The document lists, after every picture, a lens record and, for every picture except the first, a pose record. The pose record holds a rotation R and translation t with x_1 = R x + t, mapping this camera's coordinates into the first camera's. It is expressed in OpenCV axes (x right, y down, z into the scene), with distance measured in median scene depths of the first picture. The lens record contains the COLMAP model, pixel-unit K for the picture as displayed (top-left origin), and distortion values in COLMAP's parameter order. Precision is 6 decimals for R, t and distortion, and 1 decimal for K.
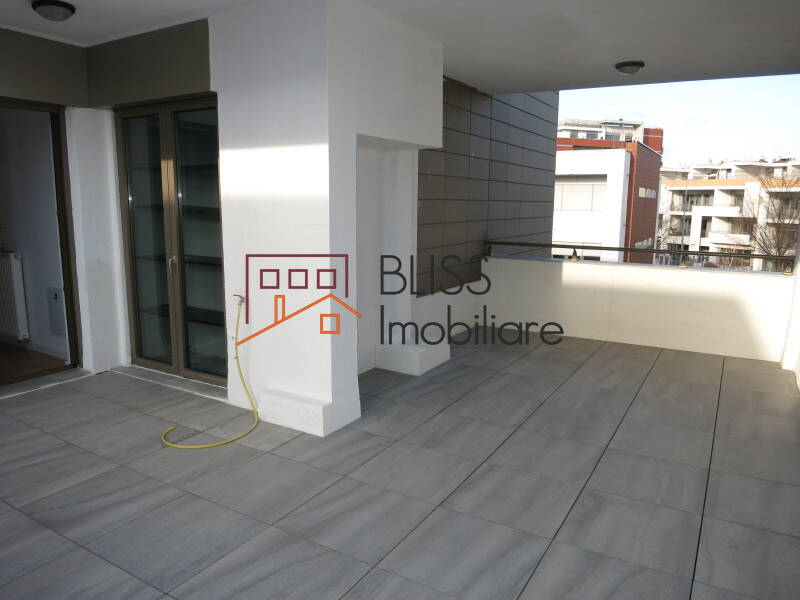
lens RADIAL K [[568.2, 0, 399.4], [0, 568.2, 298.9], [0, 0, 1]] dist [-0.004634, -0.001073]
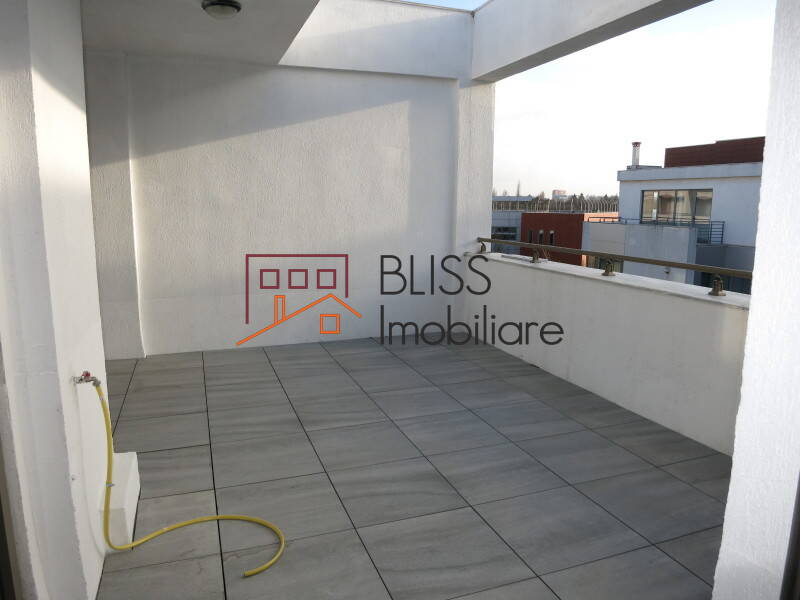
lens RADIAL K [[568.2, 0, 400.1], [0, 568.2, 301.4], [0, 0, 1]] dist [-0.004634, -0.001073]
pose [[-0.779655, -0.108723, 0.616699, -1.040349], [0.095916, 0.952458, 0.289177, -0.227522], [-0.618820, 0.284609, -0.732160, 1.529355]]
